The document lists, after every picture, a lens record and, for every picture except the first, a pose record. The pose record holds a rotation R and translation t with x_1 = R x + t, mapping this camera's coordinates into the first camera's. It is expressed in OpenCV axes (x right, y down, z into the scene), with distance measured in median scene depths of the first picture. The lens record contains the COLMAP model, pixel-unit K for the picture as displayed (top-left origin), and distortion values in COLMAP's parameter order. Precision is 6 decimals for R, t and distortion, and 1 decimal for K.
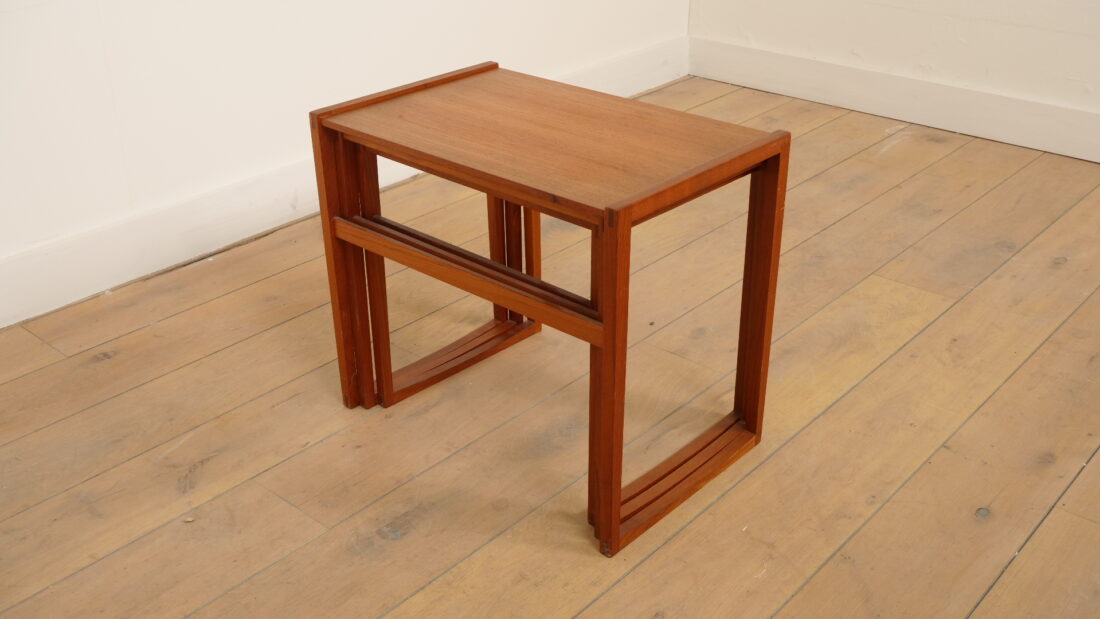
lens RADIAL K [[1105.0, 0, 557.7], [0, 1105.0, 309.1], [0, 0, 1]] dist [-0.020418, 0.000000]
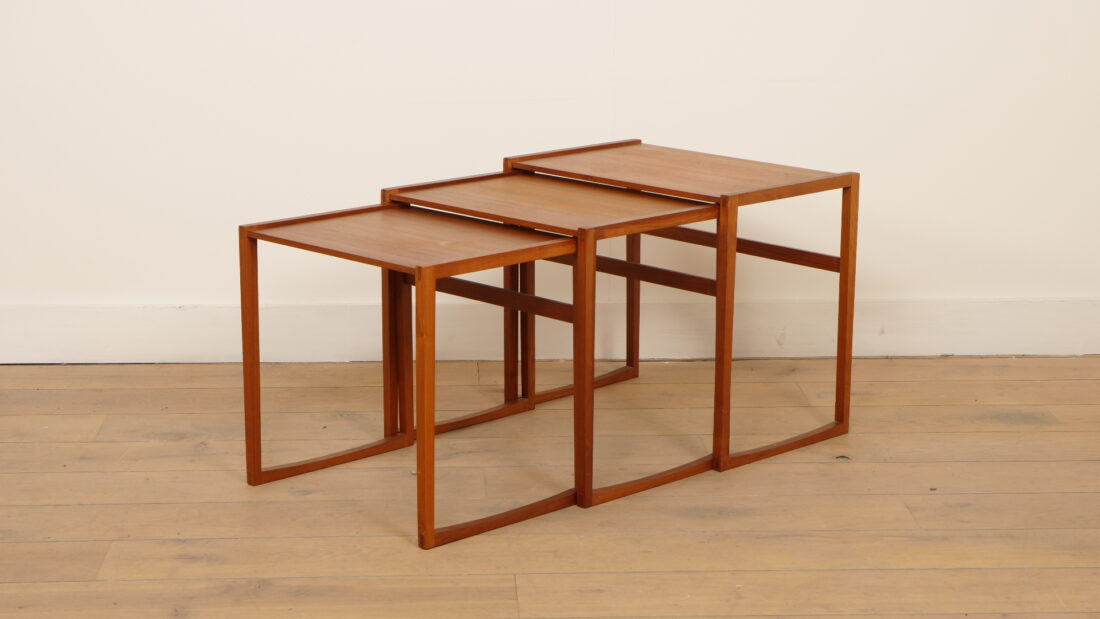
lens RADIAL K [[2067.7, 0, 548.9], [0, 2067.7, 312.4], [0, 0, 1]] dist [0.022056, 0.000000]
pose [[0.696669, 0.178841, -0.694743, 1.219163], [-0.341490, 0.934343, -0.101918, 0.188902], [0.630901, 0.308251, 0.712001, -0.572821]]
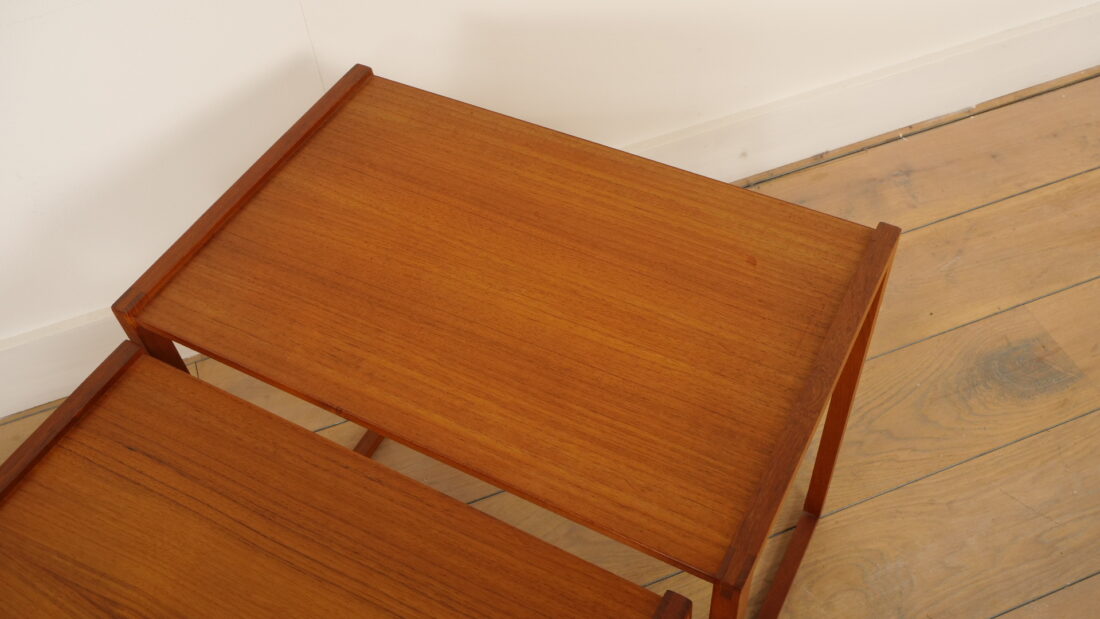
lens RADIAL K [[1044.1, 0, 555.4], [0, 1044.1, 309.2], [0, 0, 1]] dist [-0.015284, 0.000000]
pose [[0.879731, 0.330138, -0.342172, -0.041392], [-0.167081, 0.888399, 0.427587, -0.432580], [0.445148, -0.318992, 0.836712, 0.613549]]
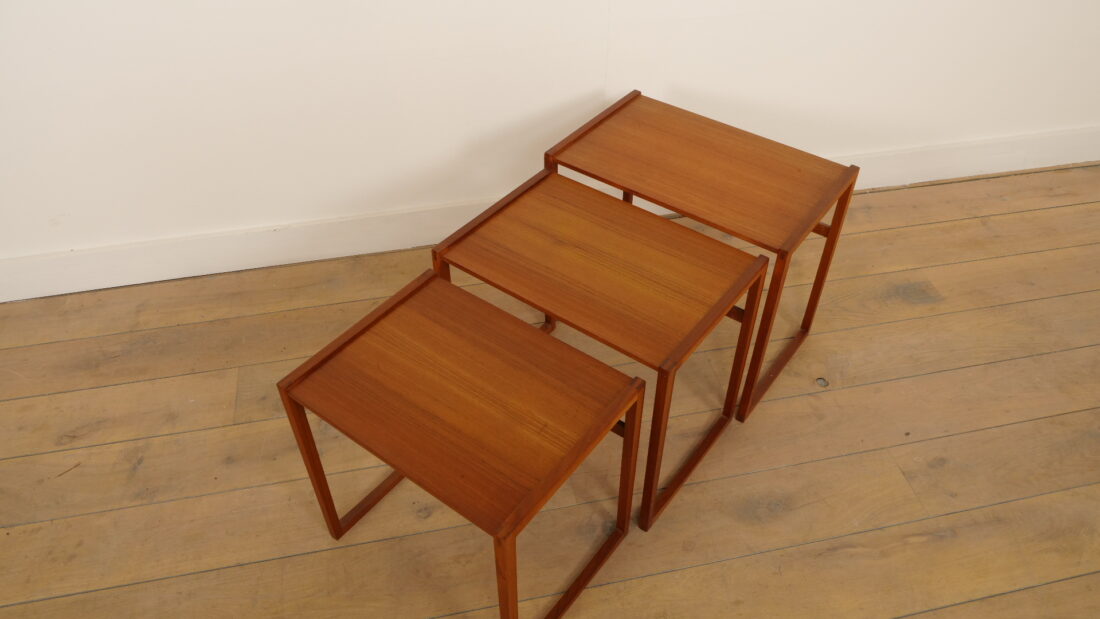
lens RADIAL K [[806.4, 0, 552.0], [0, 806.4, 306.5], [0, 0, 1]] dist [-0.053830, 0.021181]
pose [[0.799939, 0.410898, -0.437334, 0.114978], [-0.284046, 0.901248, 0.327214, -0.338506], [0.528598, -0.137528, 0.837657, 0.089672]]
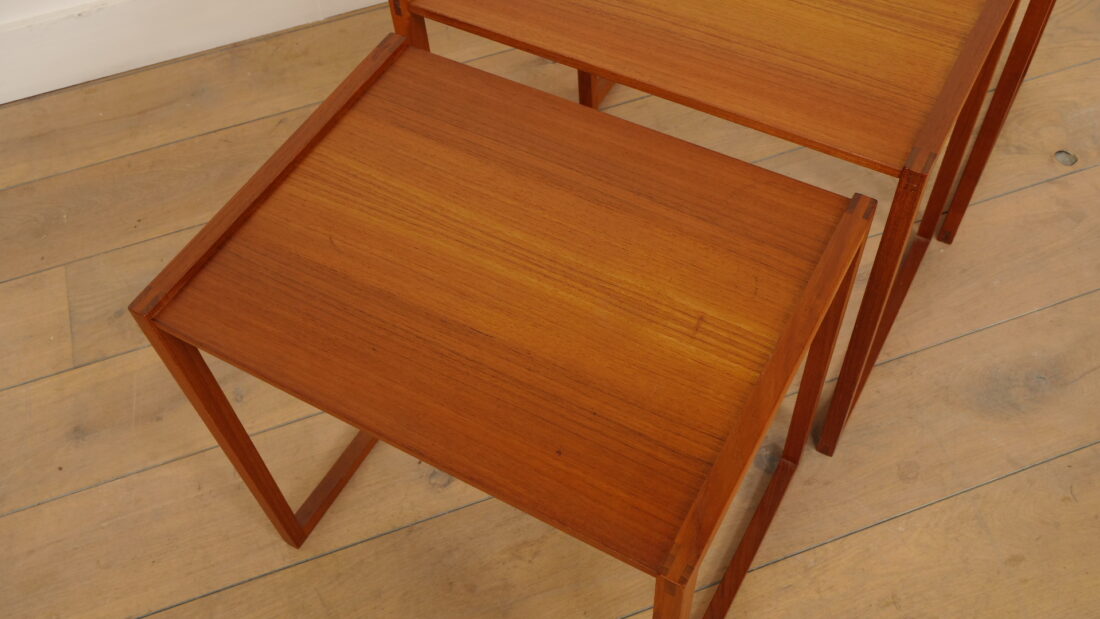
lens RADIAL K [[1044.1, 0, 558.7], [0, 1044.1, 312.9], [0, 0, 1]] dist [-0.015284, 0.000000]
pose [[0.869979, 0.376138, -0.318836, -0.067006], [-0.187182, 0.850134, 0.492175, -0.221751], [0.456178, -0.368502, 0.810005, 0.276095]]
